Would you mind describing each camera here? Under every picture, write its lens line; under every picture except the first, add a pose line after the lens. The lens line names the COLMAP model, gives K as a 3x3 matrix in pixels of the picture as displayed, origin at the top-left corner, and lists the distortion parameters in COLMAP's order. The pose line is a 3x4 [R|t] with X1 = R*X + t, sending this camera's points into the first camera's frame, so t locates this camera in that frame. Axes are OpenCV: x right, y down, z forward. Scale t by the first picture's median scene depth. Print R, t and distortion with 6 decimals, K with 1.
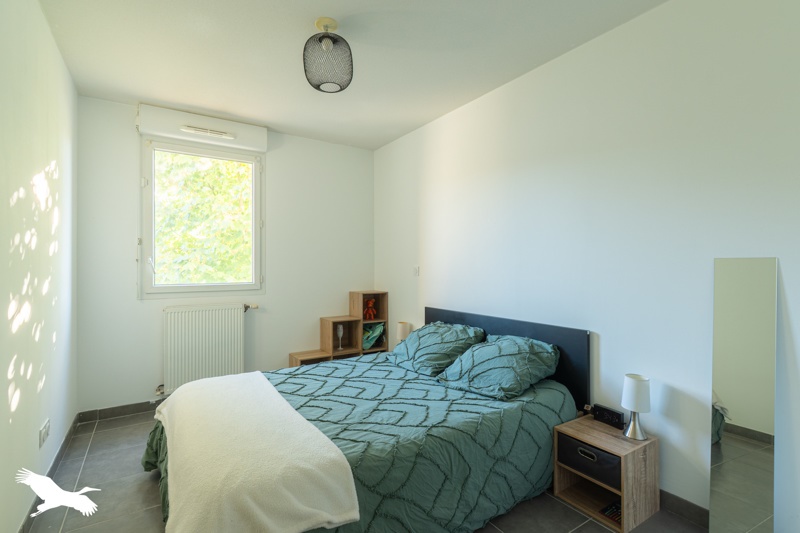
lens RADIAL K [[381.2, 0, 400.0], [0, 381.2, 266.5], [0, 0, 1]] dist [0.002025, 0.000165]
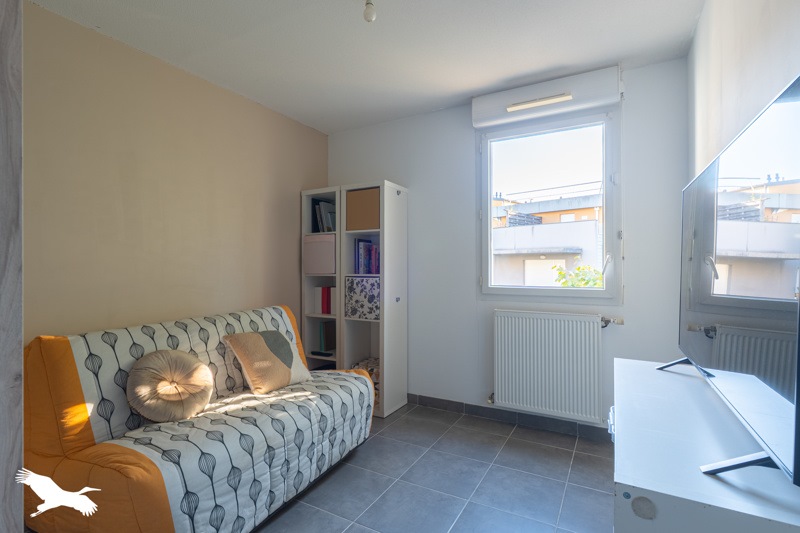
lens RADIAL K [[381.2, 0, 400.0], [0, 381.2, 266.5], [0, 0, 1]] dist [0.002025, 0.000165]
pose [[0.453898, 0.001093, -0.891053, 0.090346], [-0.003194, 0.999995, -0.000401, 0.002091], [0.891048, 0.003028, 0.453899, 0.363264]]
